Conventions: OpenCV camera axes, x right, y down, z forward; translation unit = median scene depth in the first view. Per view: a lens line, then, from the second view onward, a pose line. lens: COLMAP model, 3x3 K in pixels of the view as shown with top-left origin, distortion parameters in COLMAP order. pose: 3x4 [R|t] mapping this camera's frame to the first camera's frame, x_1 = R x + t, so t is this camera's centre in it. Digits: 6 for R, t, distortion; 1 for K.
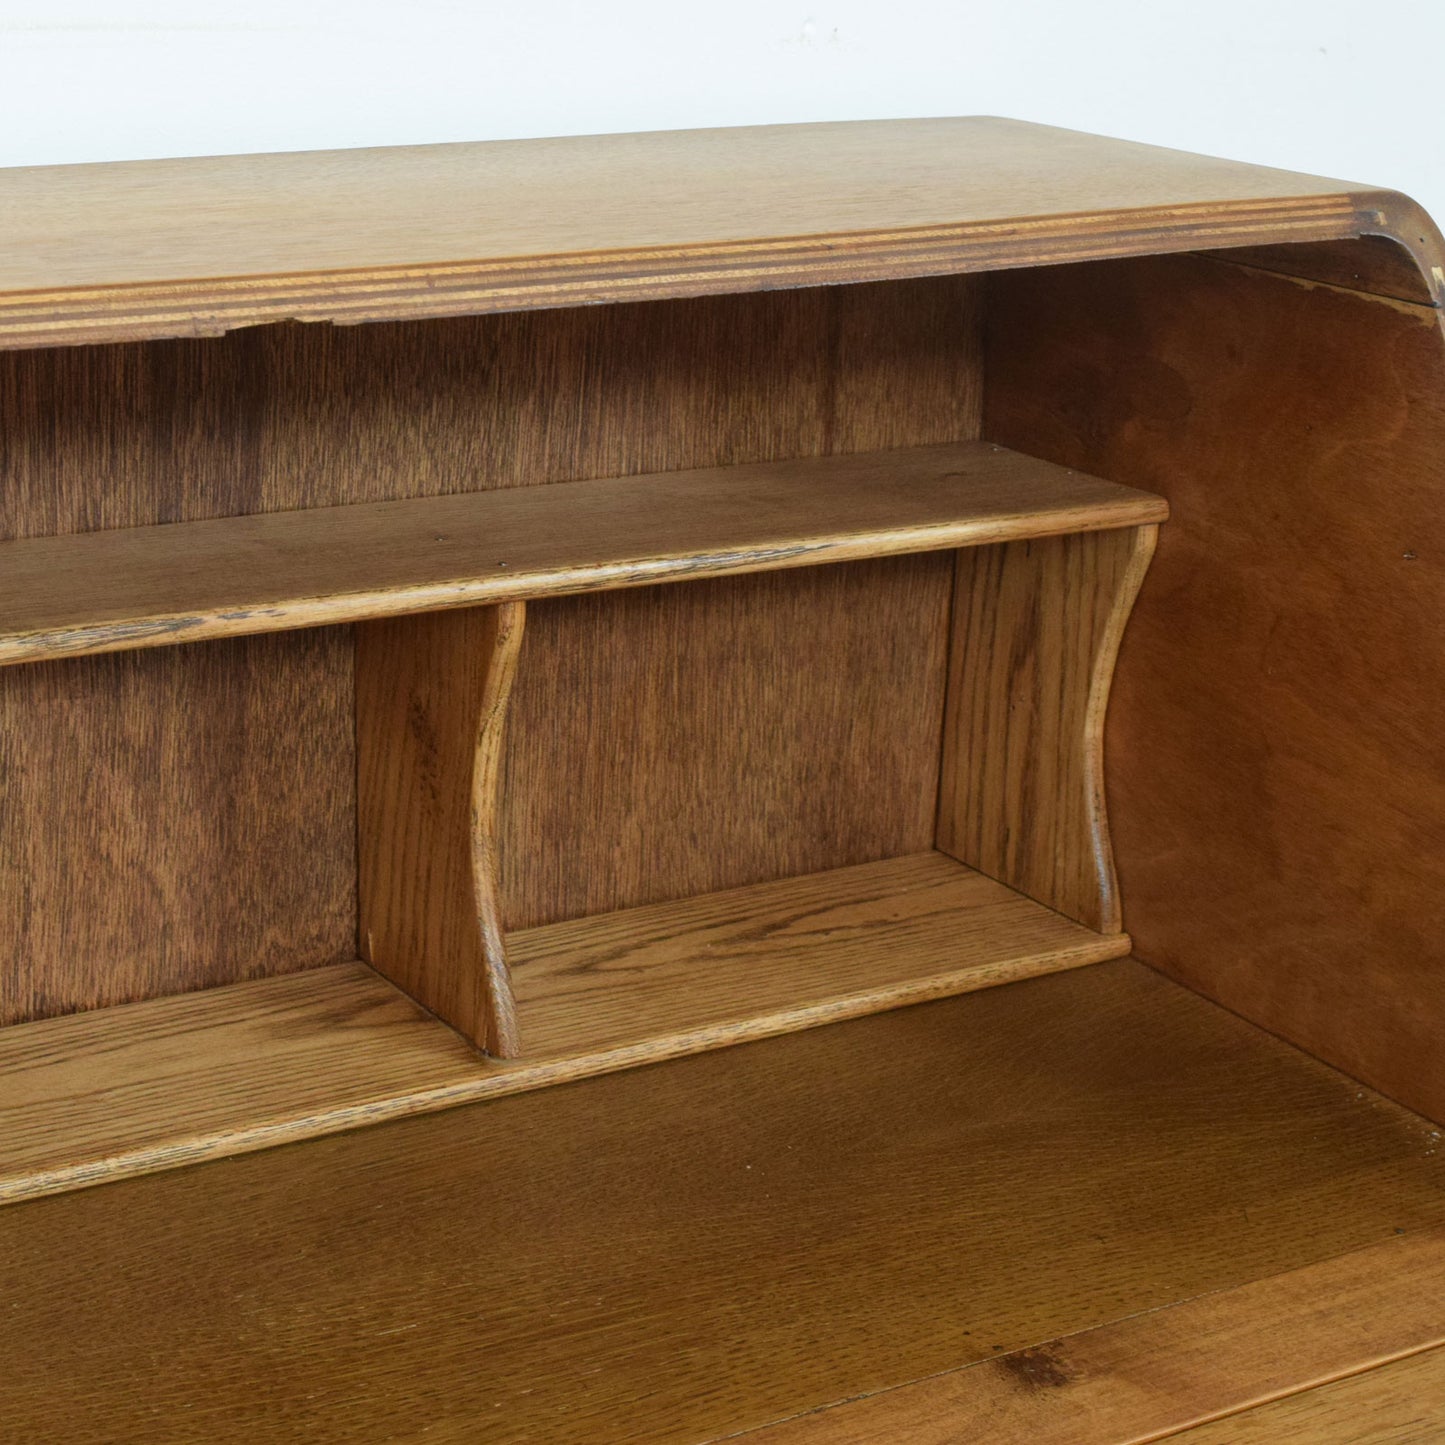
lens RADIAL K [[2885.1, 0, 512.9], [0, 2885.1, 724.7], [0, 0, 1]] dist [-0.030493, -0.005181]
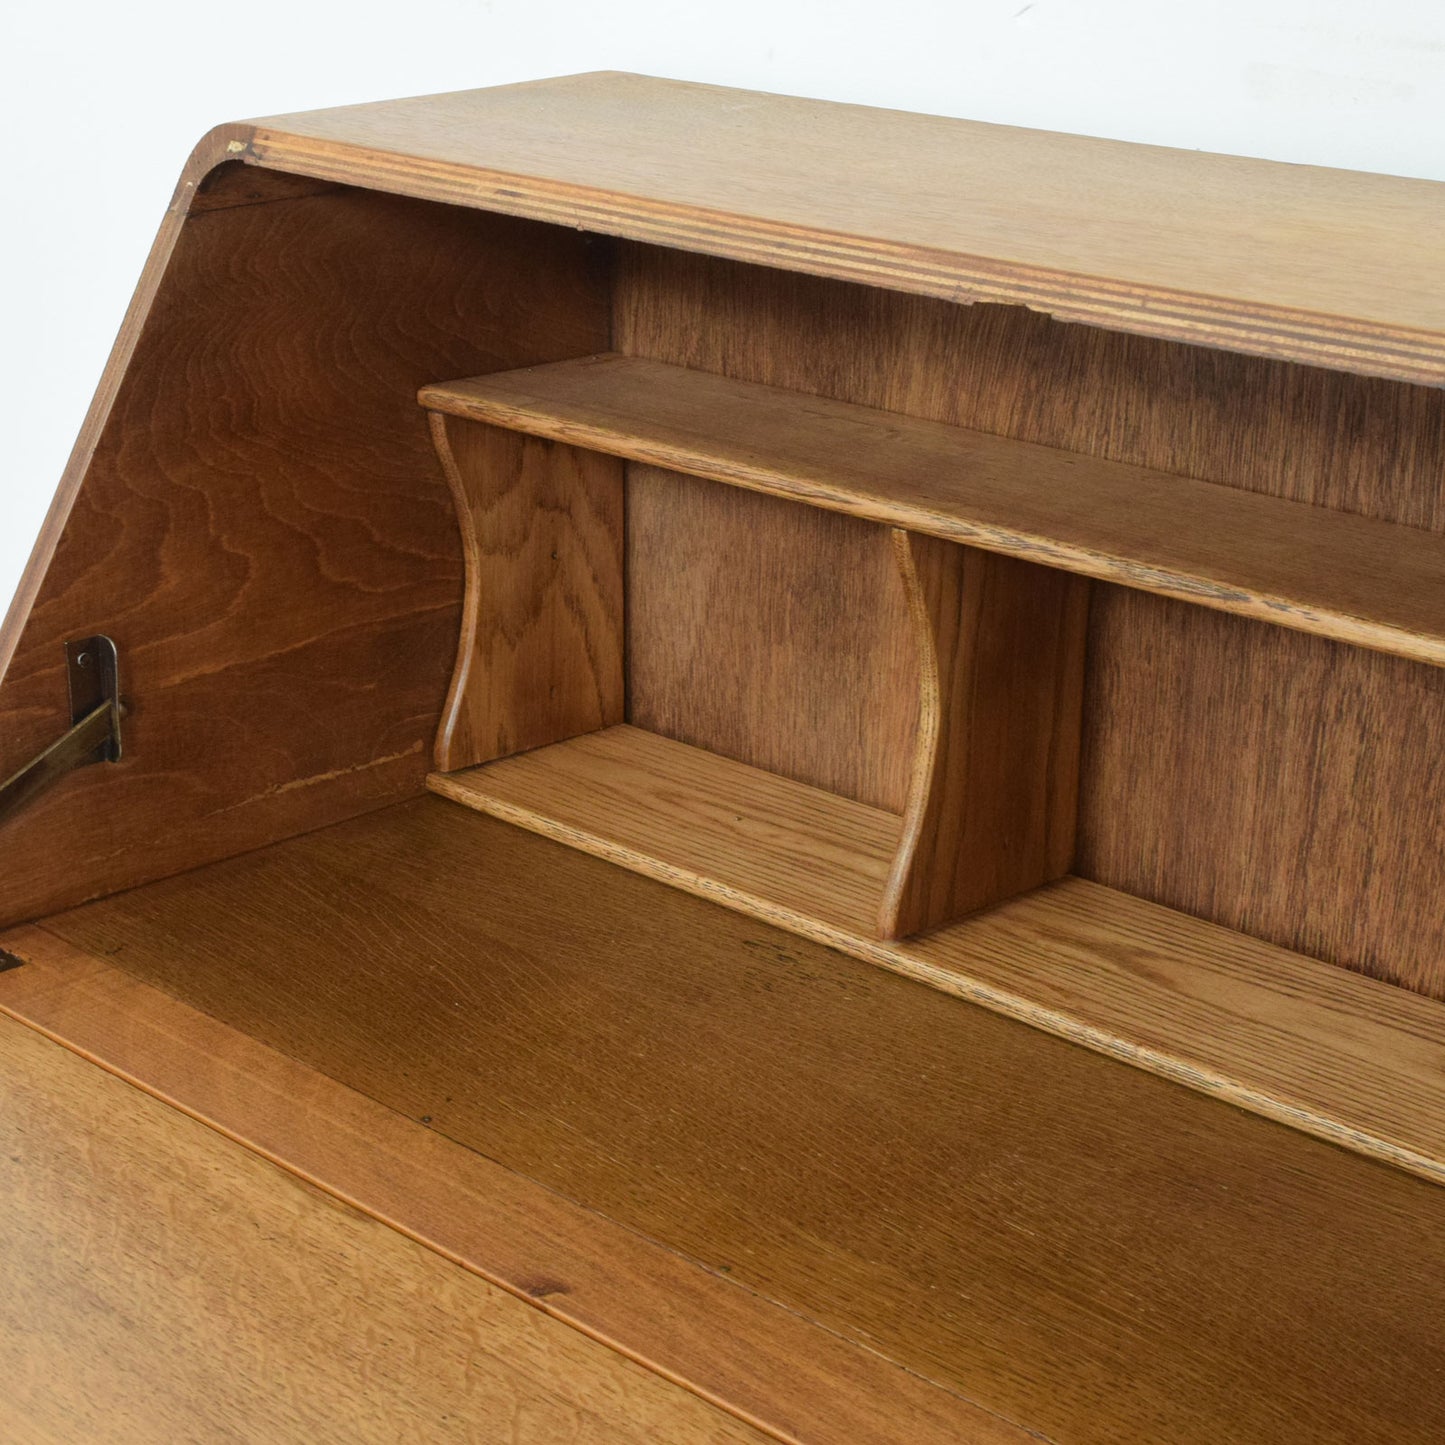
lens RADIAL K [[3116.3, 0, 570.6], [0, 3116.3, 722.1], [0, 0, 1]] dist [-0.009786, -0.042709]
pose [[0.234493, 0.294878, -0.926315, 0.932763], [-0.289954, 0.930726, 0.222882, -0.180468], [0.927868, 0.216324, 0.303750, 0.416265]]
